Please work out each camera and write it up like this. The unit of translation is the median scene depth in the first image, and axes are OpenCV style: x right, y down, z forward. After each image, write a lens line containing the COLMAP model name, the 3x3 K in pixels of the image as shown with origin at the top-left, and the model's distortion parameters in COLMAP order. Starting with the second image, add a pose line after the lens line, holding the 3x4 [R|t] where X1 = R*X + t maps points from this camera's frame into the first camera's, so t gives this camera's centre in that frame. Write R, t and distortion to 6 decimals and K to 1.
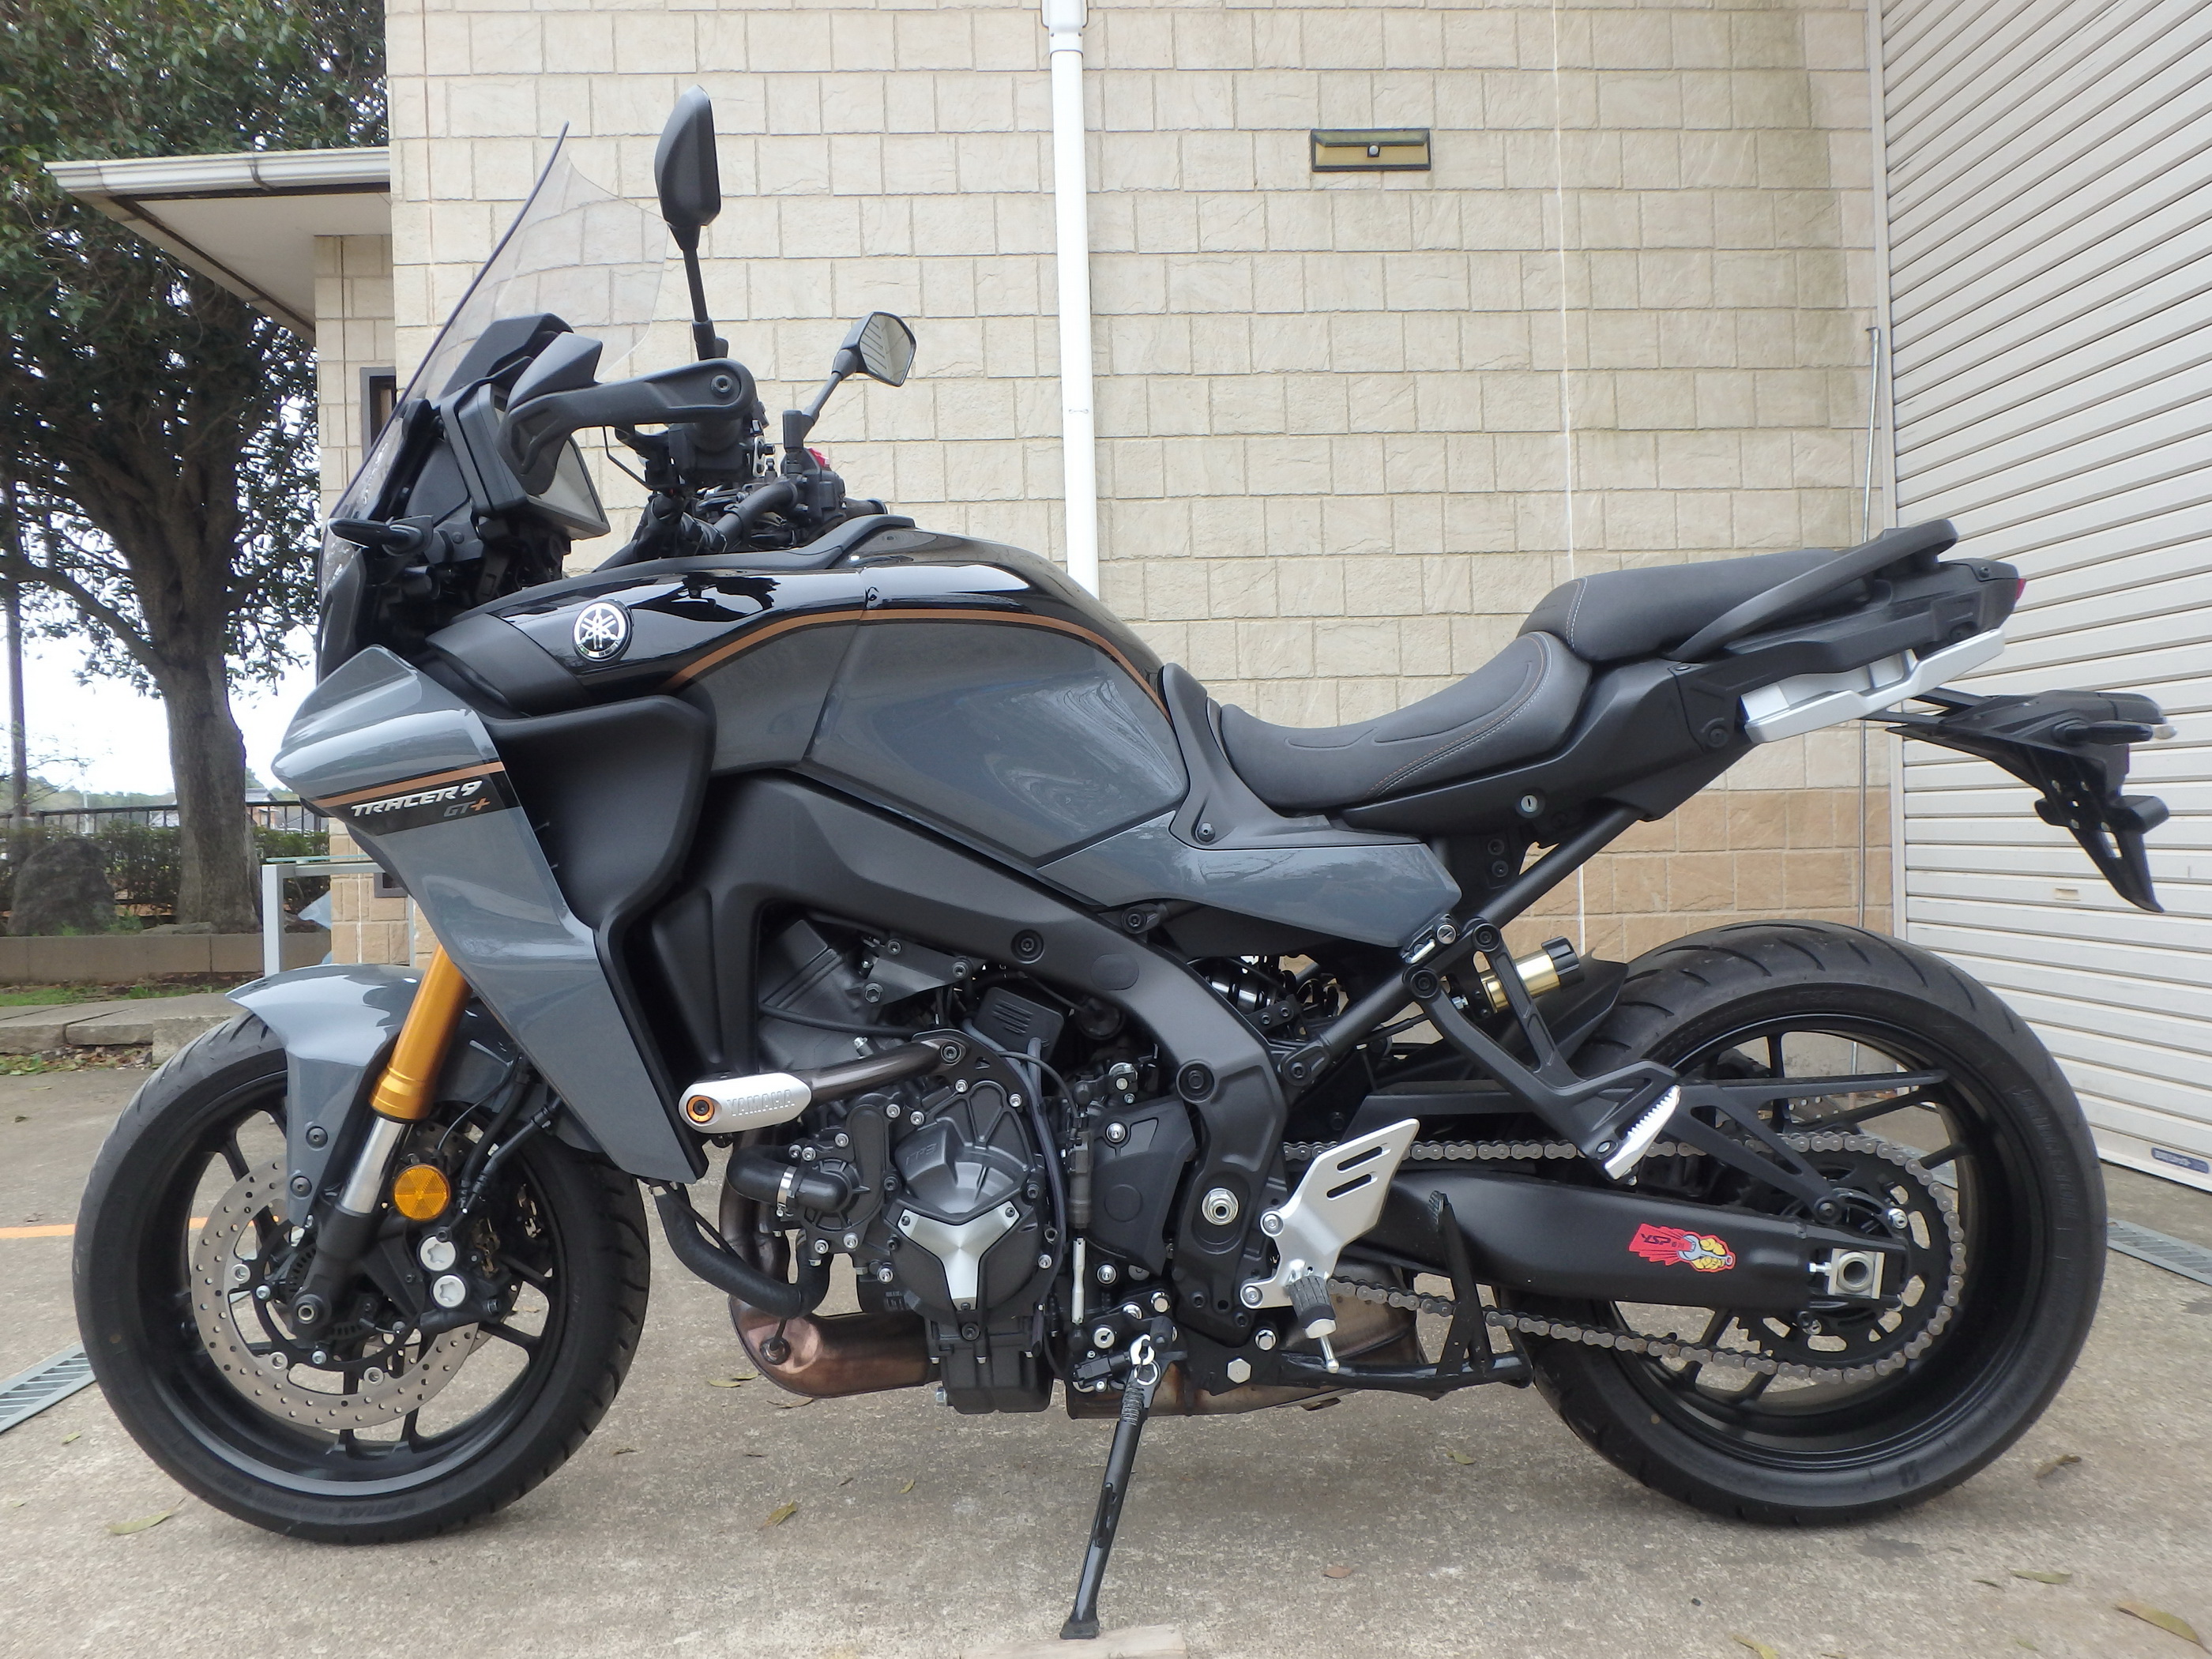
lens RADIAL K [[1613.2, 0, 1106.0], [0, 1613.2, 829.5], [0, 0, 1]] dist [-0.008608, 0.000988]
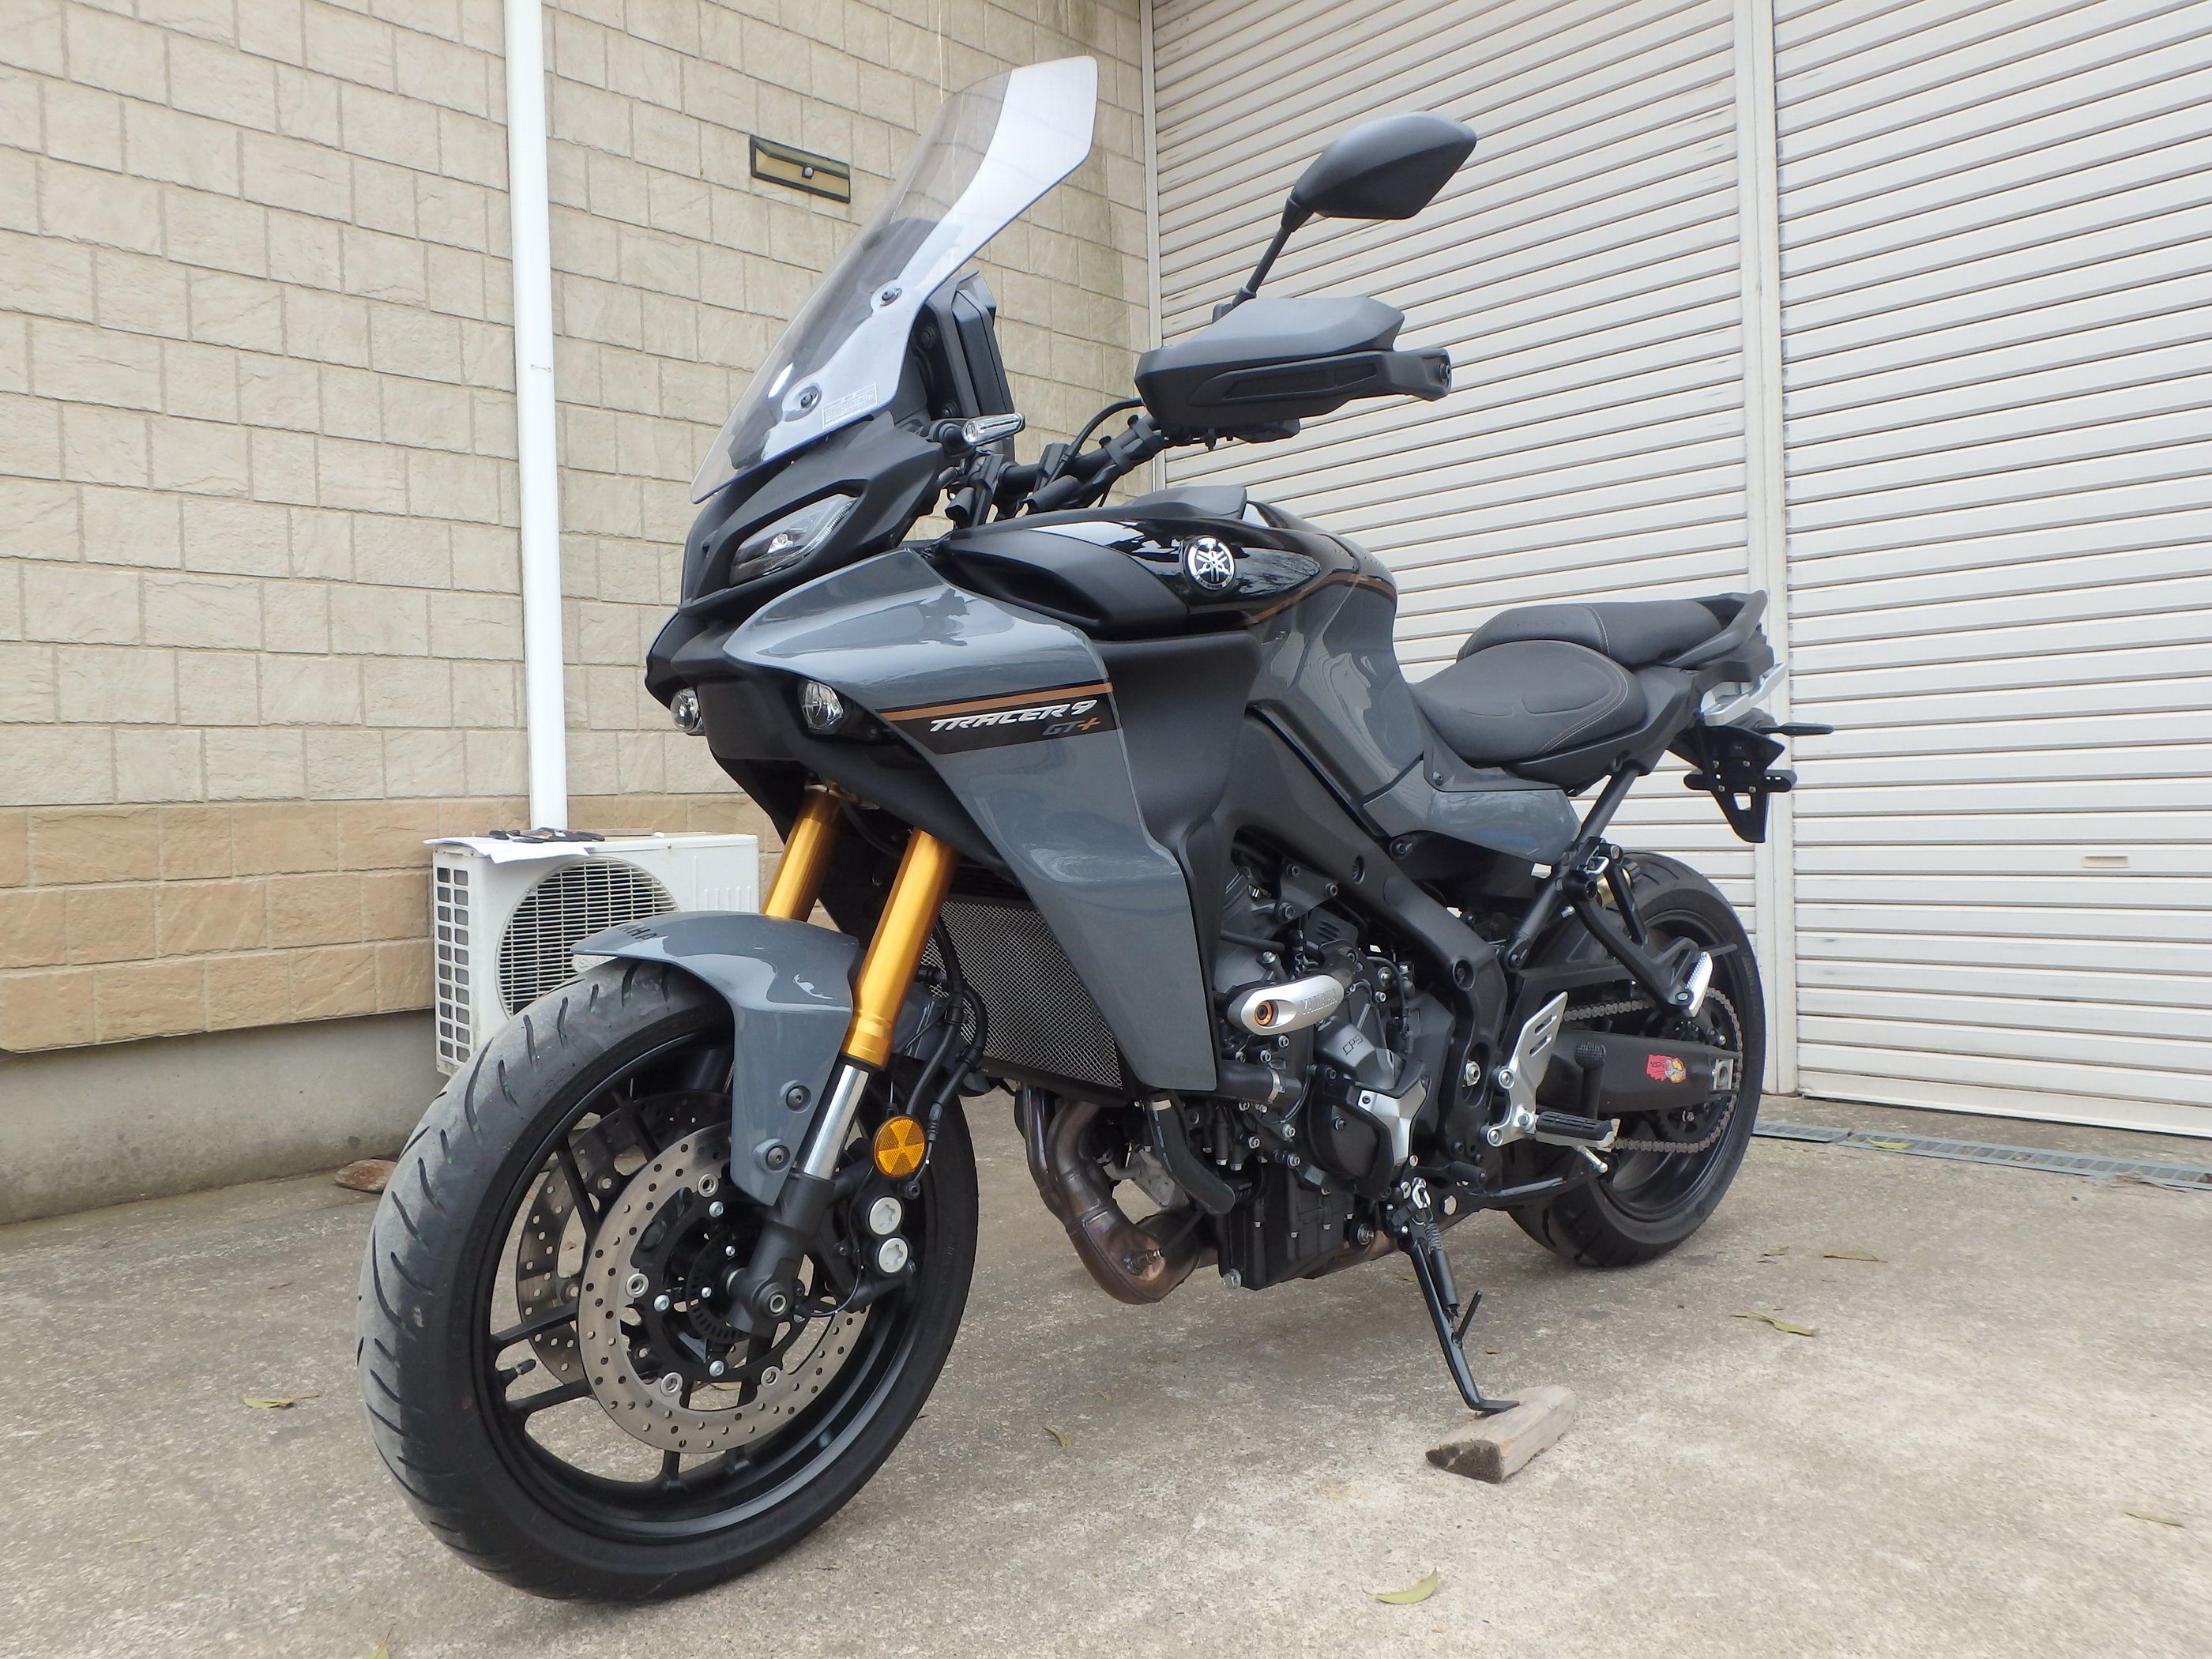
lens RADIAL K [[1632.2, 0, 1104.6], [0, 1632.2, 857.5], [0, 0, 1]] dist [-0.054123, 0.052768]
pose [[0.746673, -0.008217, 0.665141, -0.959810], [0.011322, 0.999936, -0.000357, 0.061222], [-0.665095, 0.007797, 0.746718, 0.229437]]
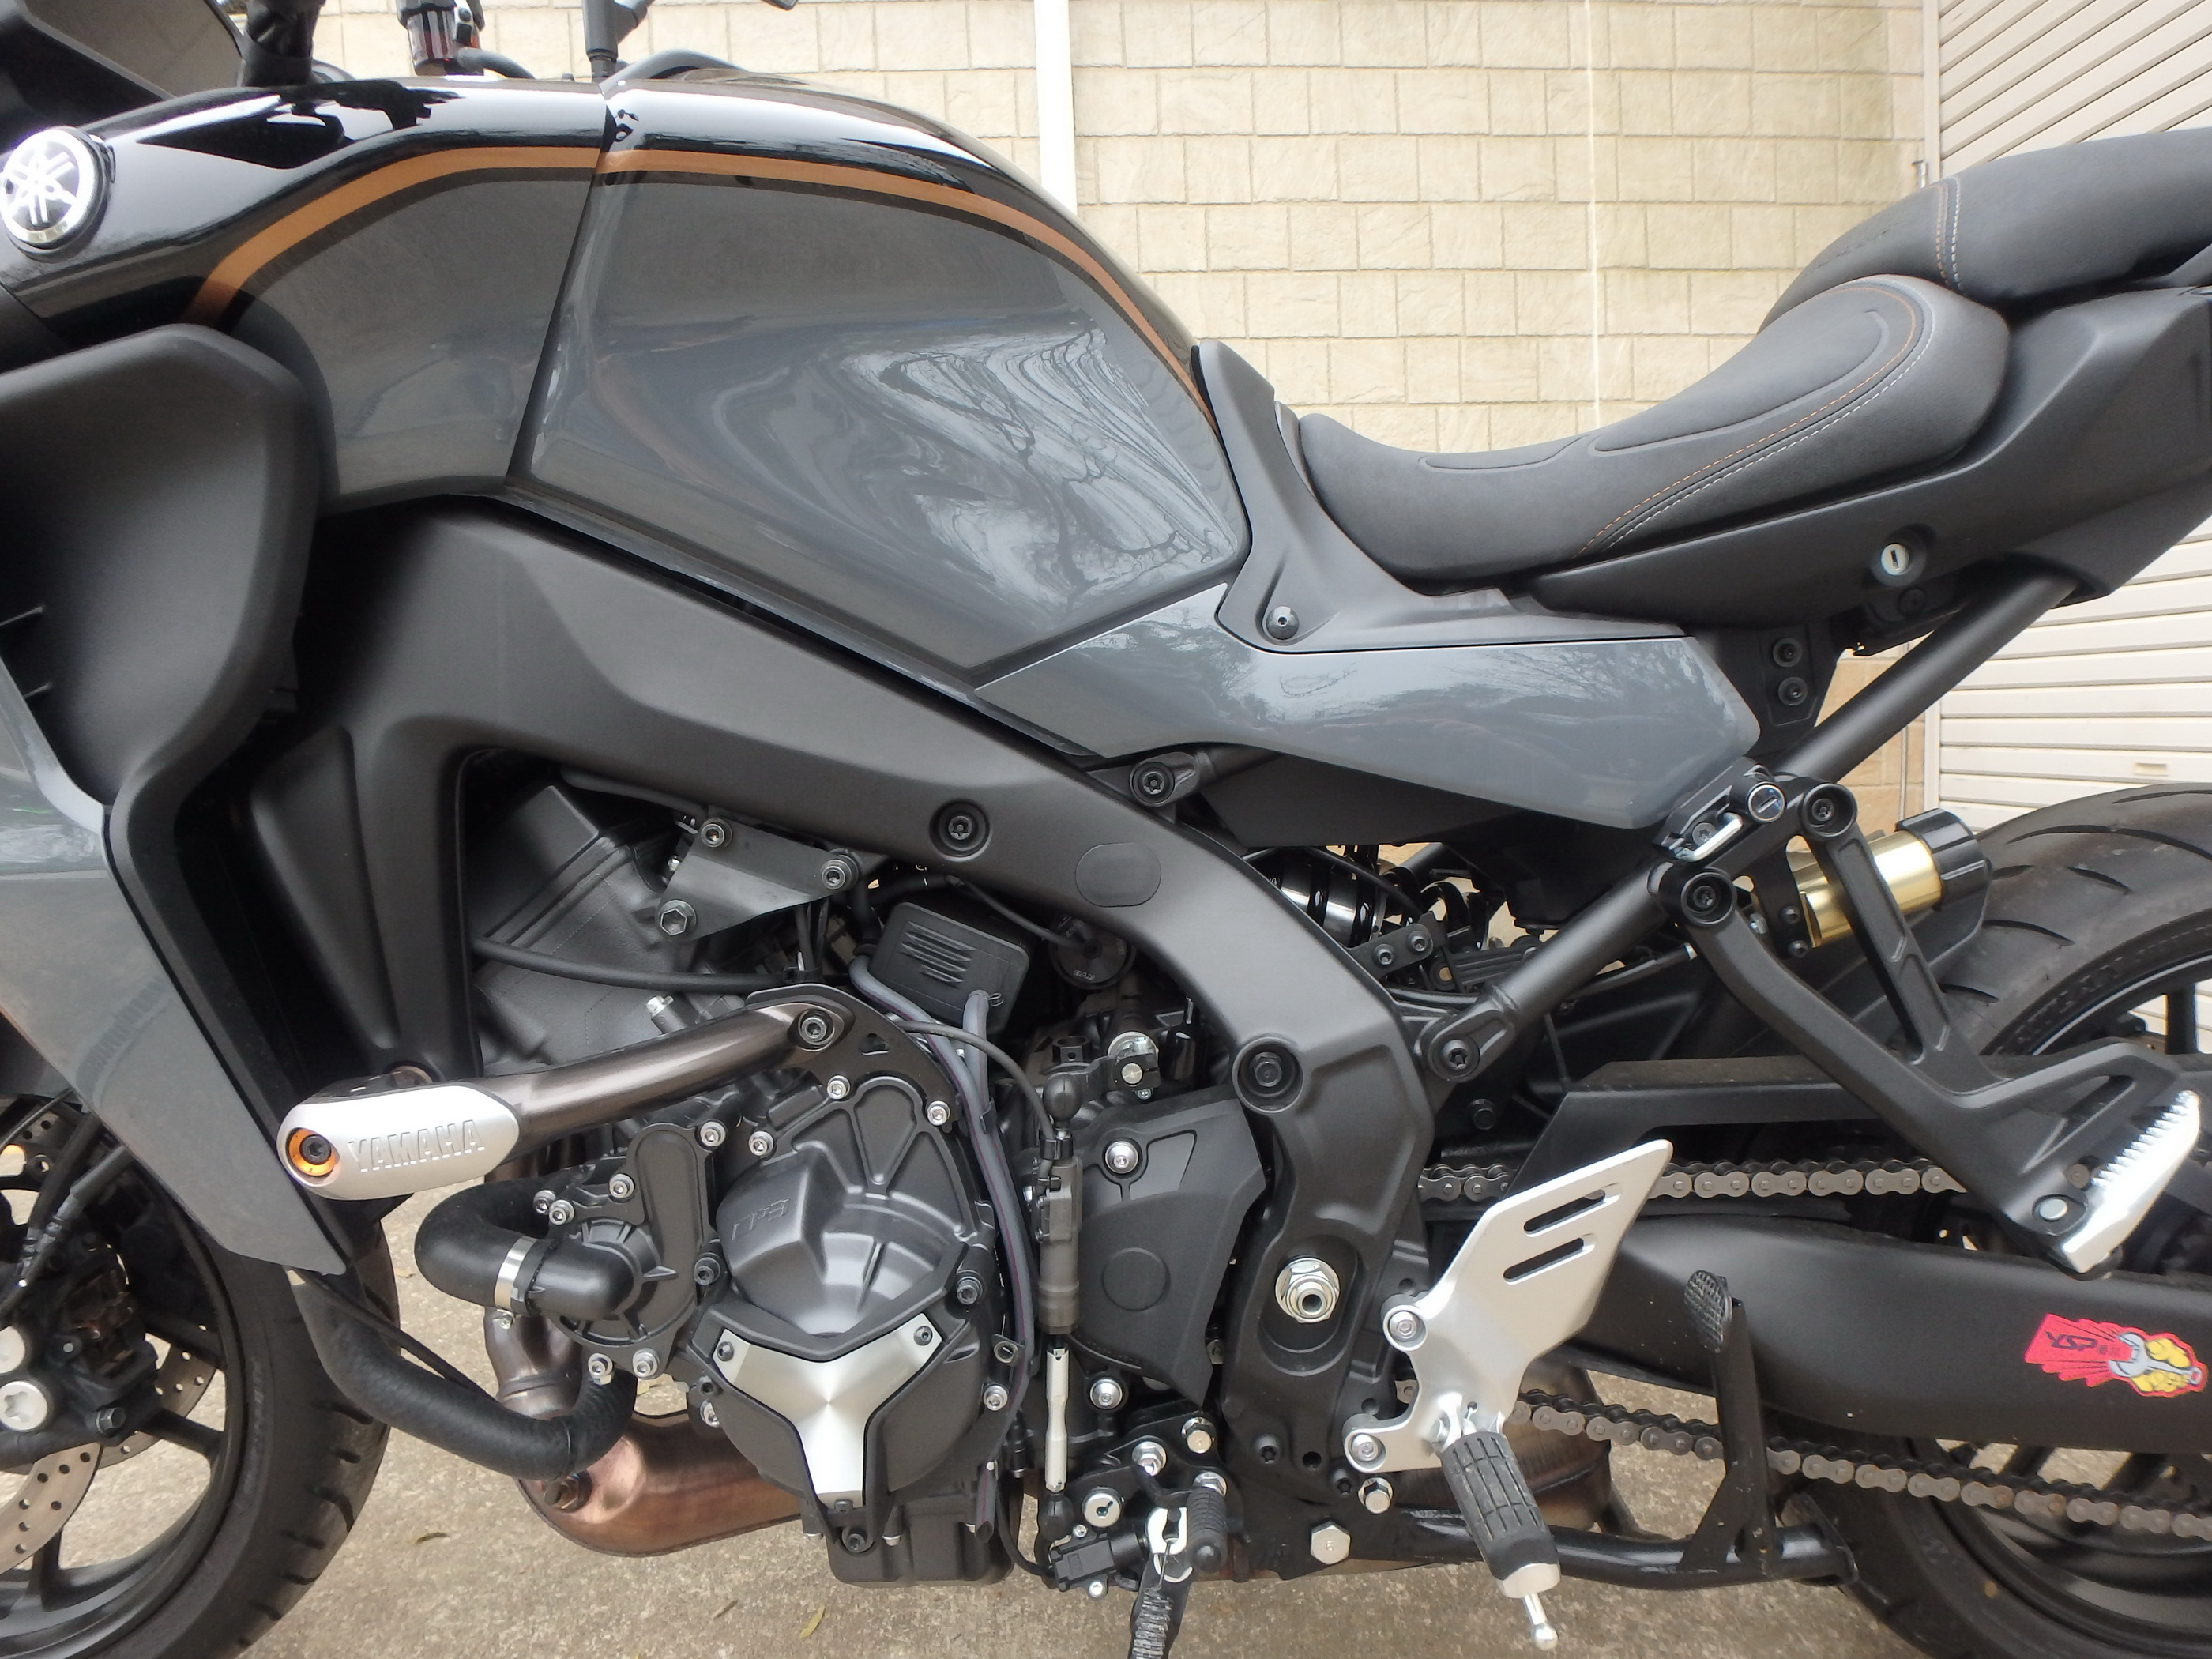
lens RADIAL K [[1370.8, 0, 1106.0], [0, 1370.8, 829.5], [0, 0, 1]] dist [-0.042429, 0.002454]
pose [[0.999938, -0.005546, 0.009692, -0.003221], [0.004851, 0.997516, 0.070279, 0.038822], [-0.010057, -0.070228, 0.997480, 0.524564]]
